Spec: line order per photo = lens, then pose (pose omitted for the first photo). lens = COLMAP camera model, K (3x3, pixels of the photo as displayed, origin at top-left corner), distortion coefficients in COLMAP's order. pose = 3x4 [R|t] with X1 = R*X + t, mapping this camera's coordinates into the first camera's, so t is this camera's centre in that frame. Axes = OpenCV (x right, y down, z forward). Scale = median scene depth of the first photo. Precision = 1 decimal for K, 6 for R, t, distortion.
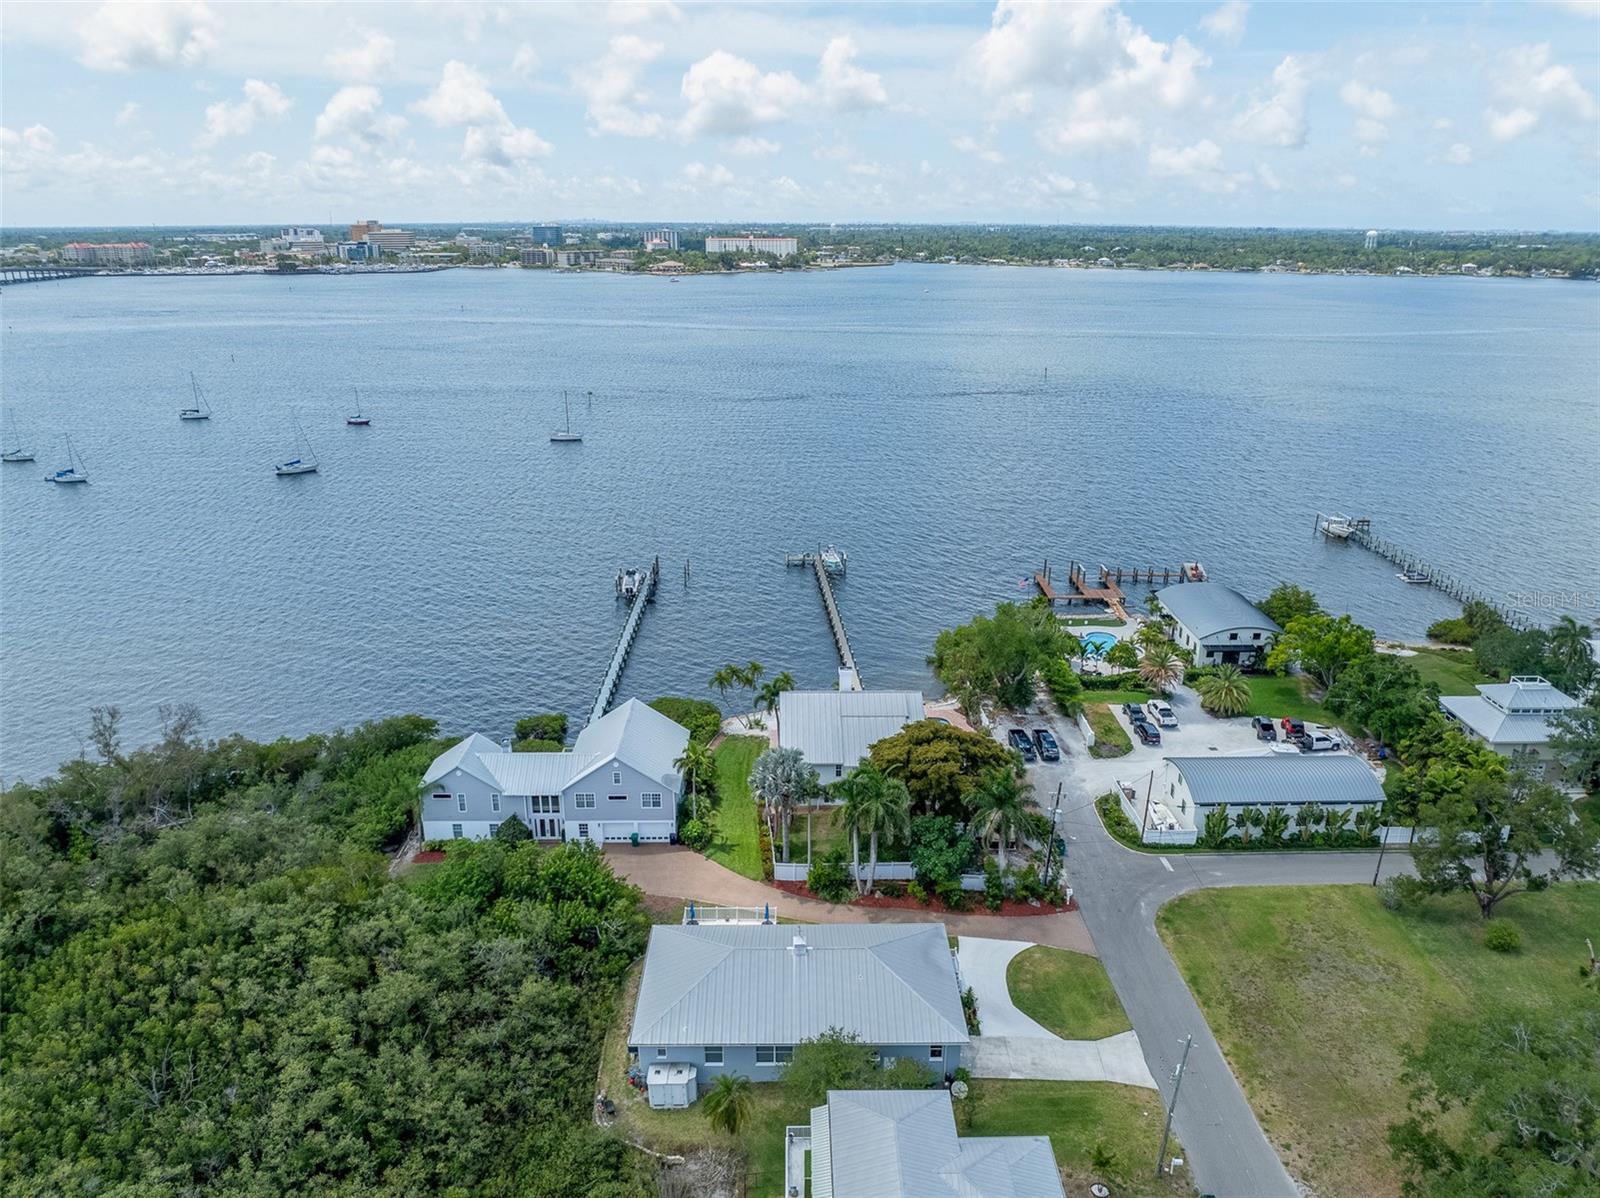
lens RADIAL K [[1132.0, 0, 805.8], [0, 1132.0, 585.7], [0, 0, 1]] dist [-0.044941, 0.013525]
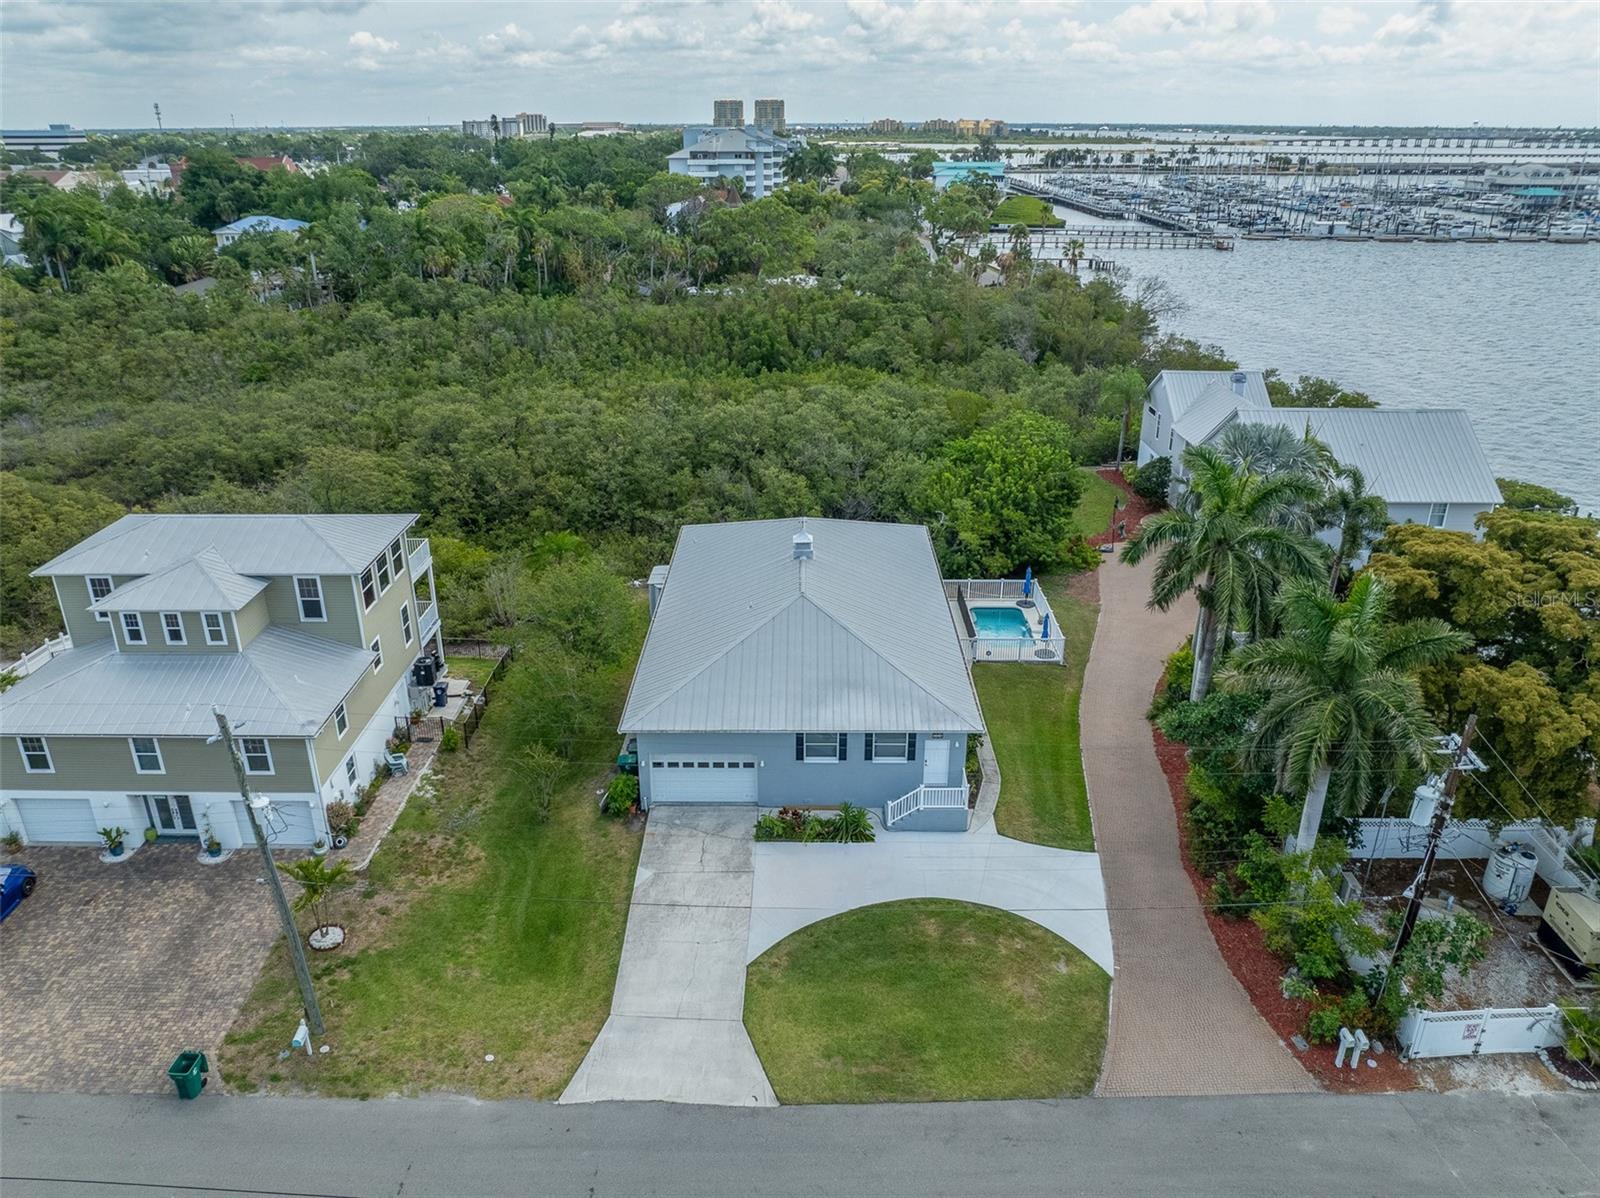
lens RADIAL K [[1132.0, 0, 798.6], [0, 1132.0, 594.3], [0, 0, 1]] dist [-0.044941, 0.013525]
pose [[-0.018166, 0.385754, -0.922423, 0.376126], [-0.308451, 0.875413, 0.372169, 0.069954], [0.951067, 0.291283, 0.103083, 0.604672]]
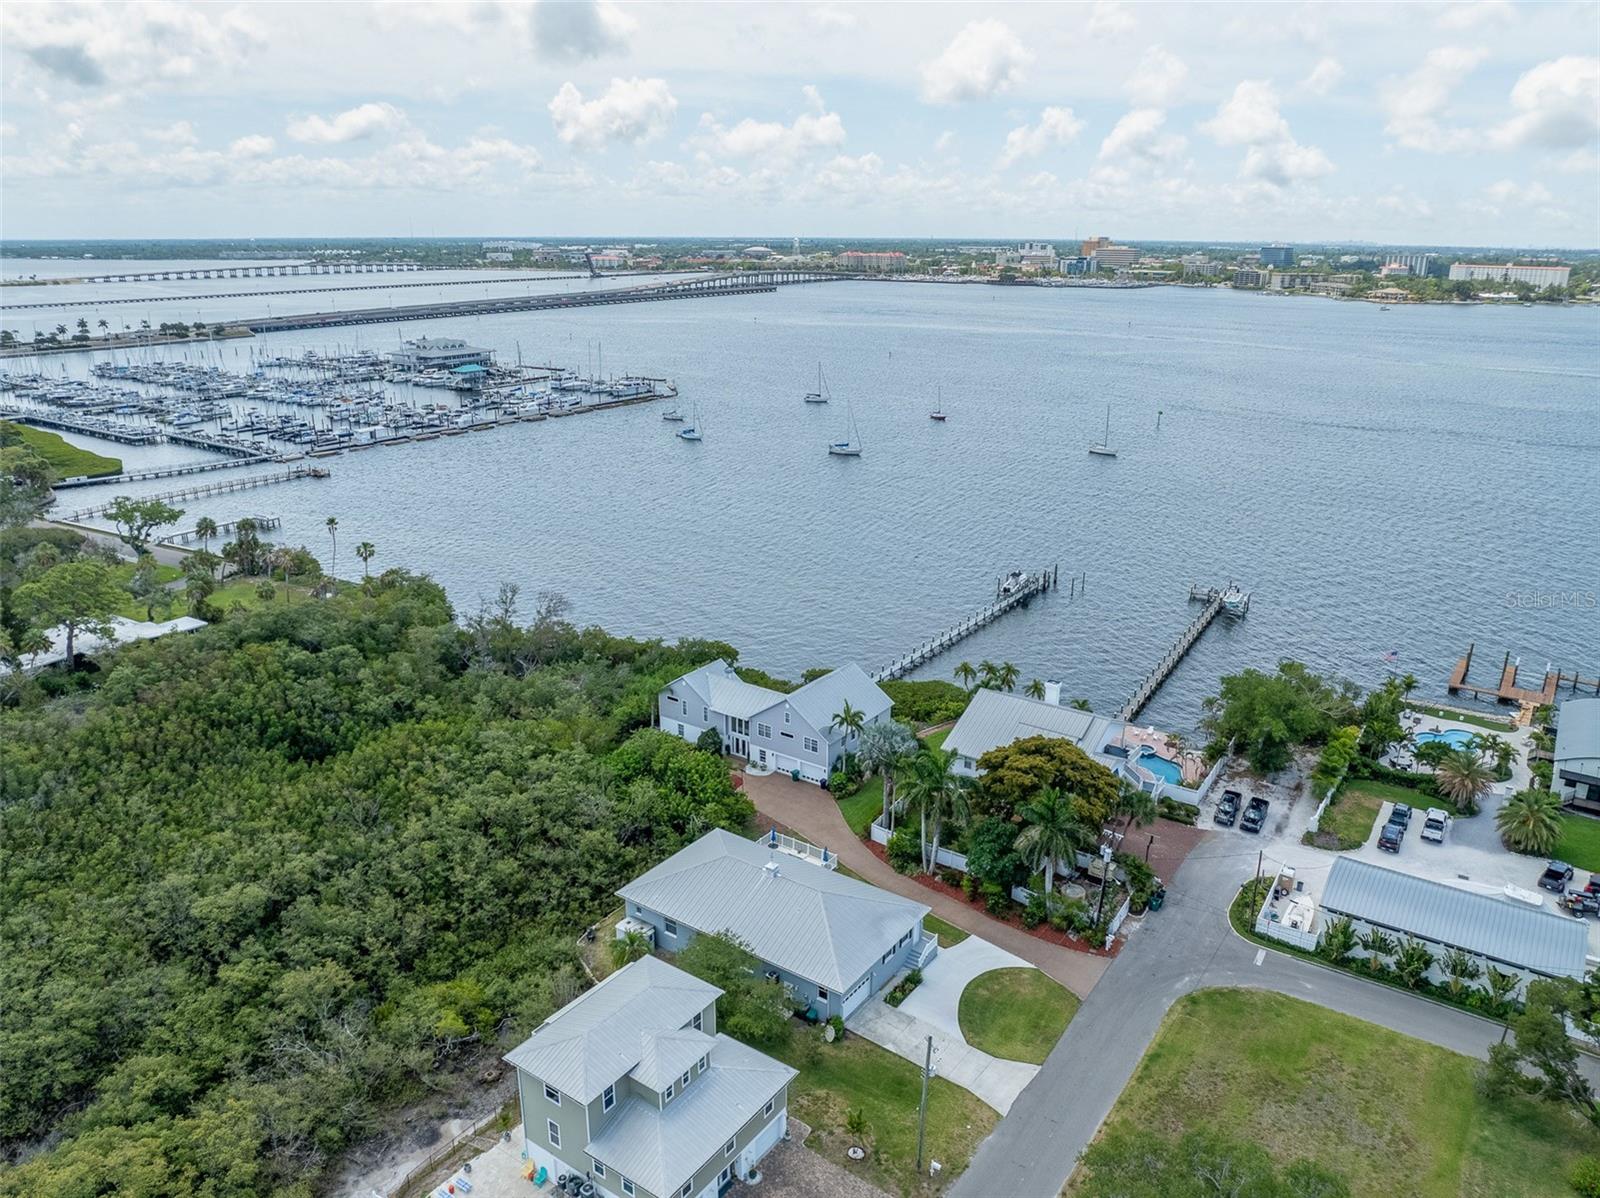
lens RADIAL K [[1132.0, 0, 804.5], [0, 1132.0, 600.2], [0, 0, 1]] dist [-0.044941, 0.013525]
pose [[0.811860, 0.182371, -0.554639, 0.390734], [-0.183944, 0.981481, 0.053472, -0.011291], [0.554120, 0.058611, 0.830371, 0.031680]]
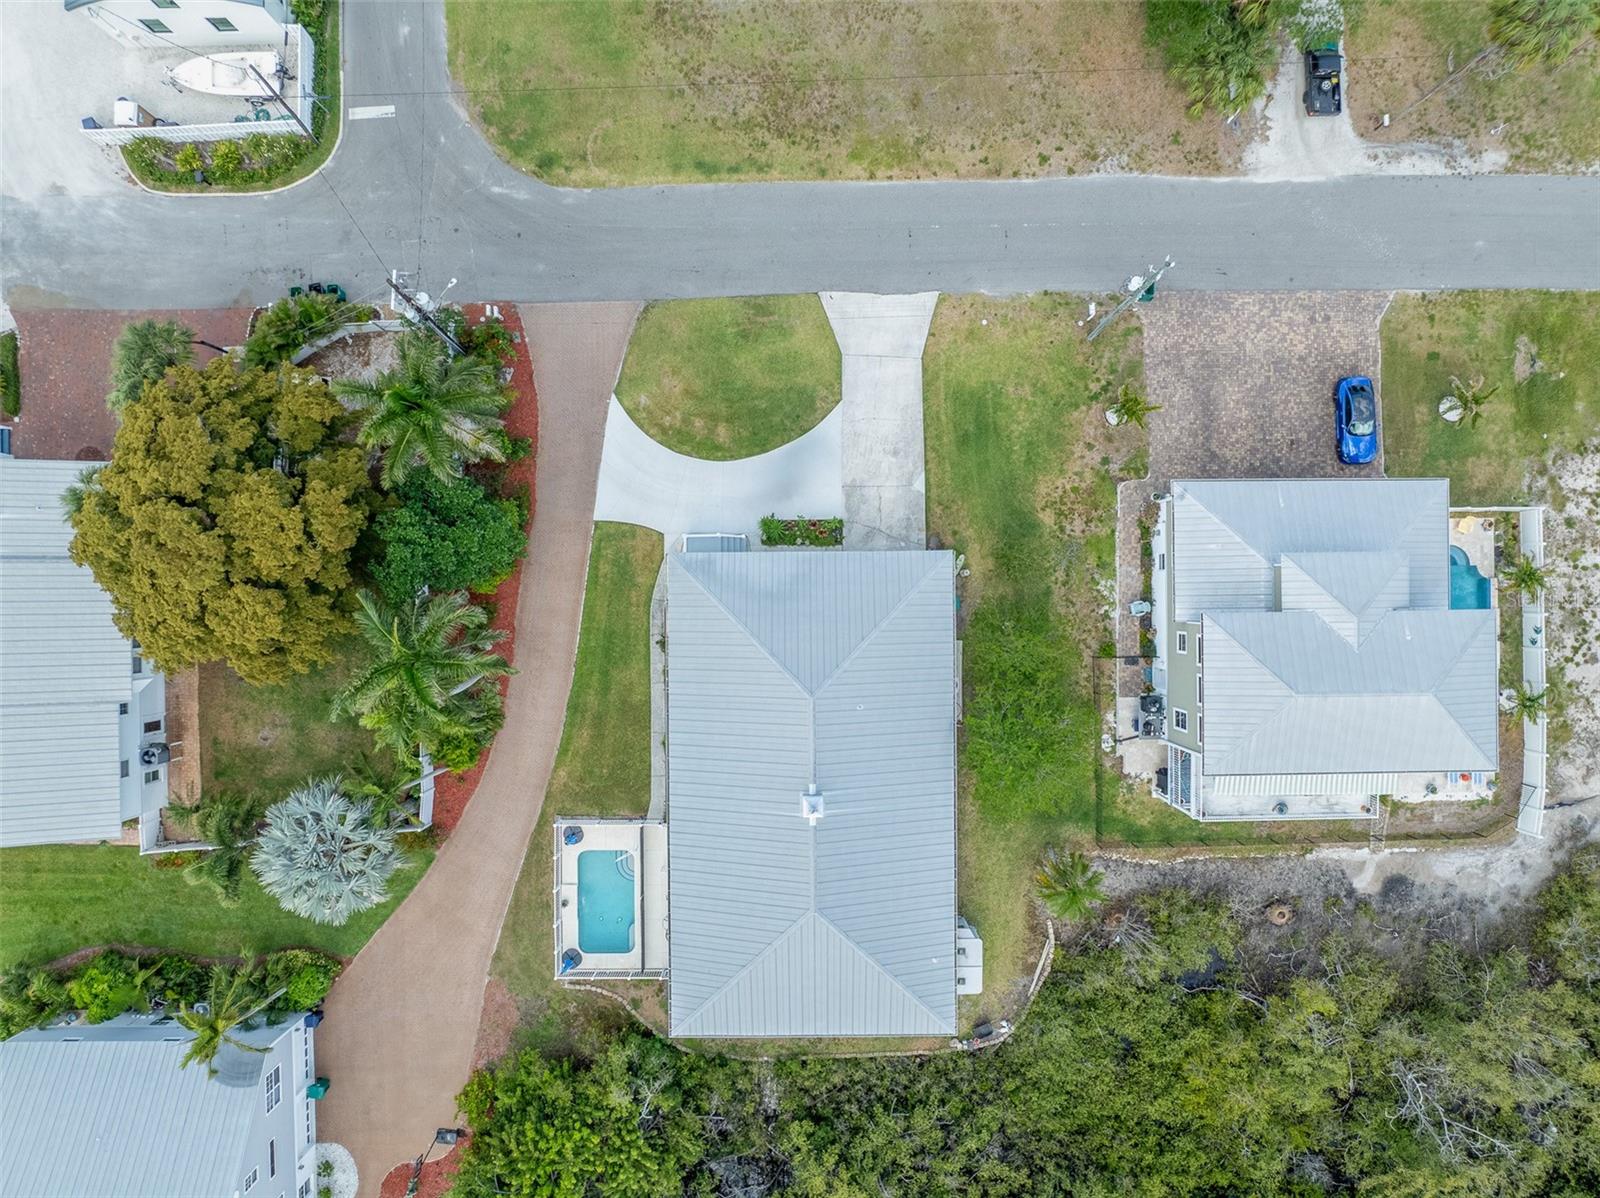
lens RADIAL K [[1132.0, 0, 805.6], [0, 1132.0, 589.9], [0, 0, 1]] dist [-0.044941, 0.013525]
pose [[0.002857, -0.999982, -0.005214, 0.075230], [0.305111, -0.004094, 0.952308, -0.173748], [-0.952313, -0.004311, 0.305094, 0.524252]]
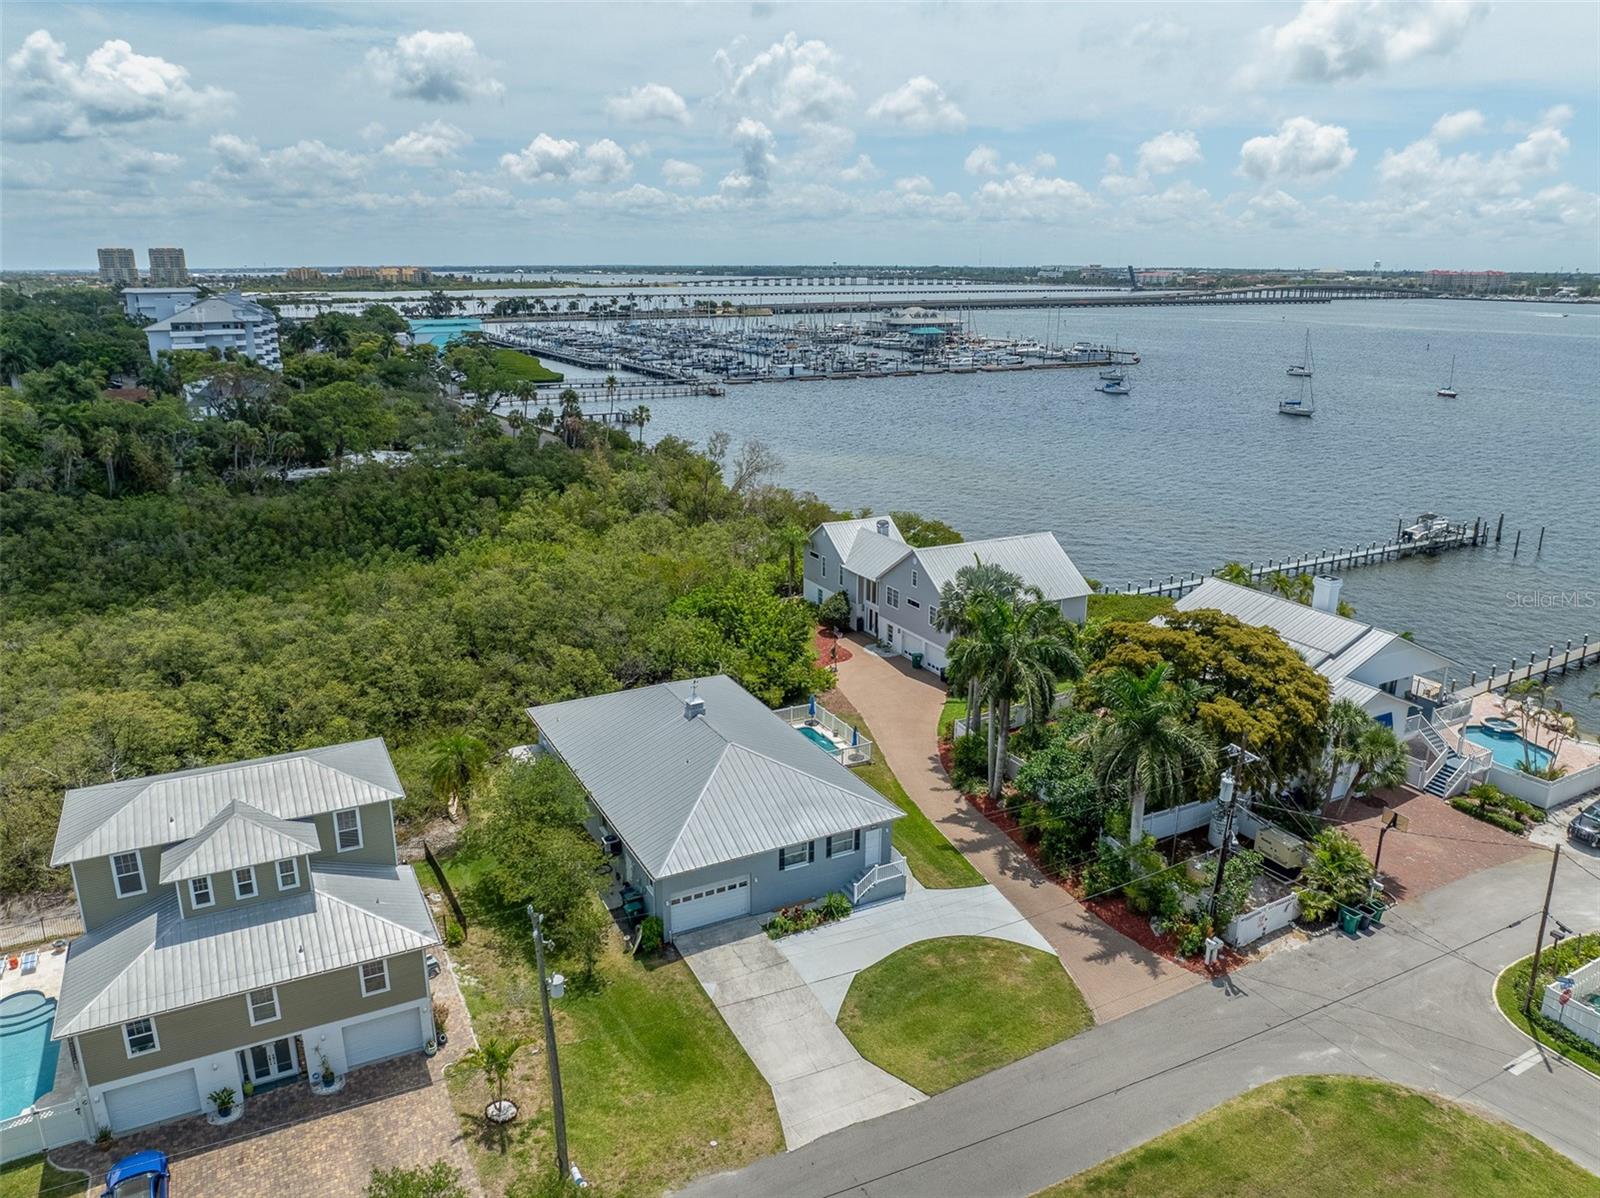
lens RADIAL K [[1132.0, 0, 799.7], [0, 1132.0, 596.9], [0, 0, 1]] dist [-0.044941, 0.013525]
pose [[0.451044, 0.251530, -0.856325, 0.431089], [-0.277845, 0.951361, 0.133098, 0.079776], [0.848152, 0.177893, 0.498992, 0.425261]]
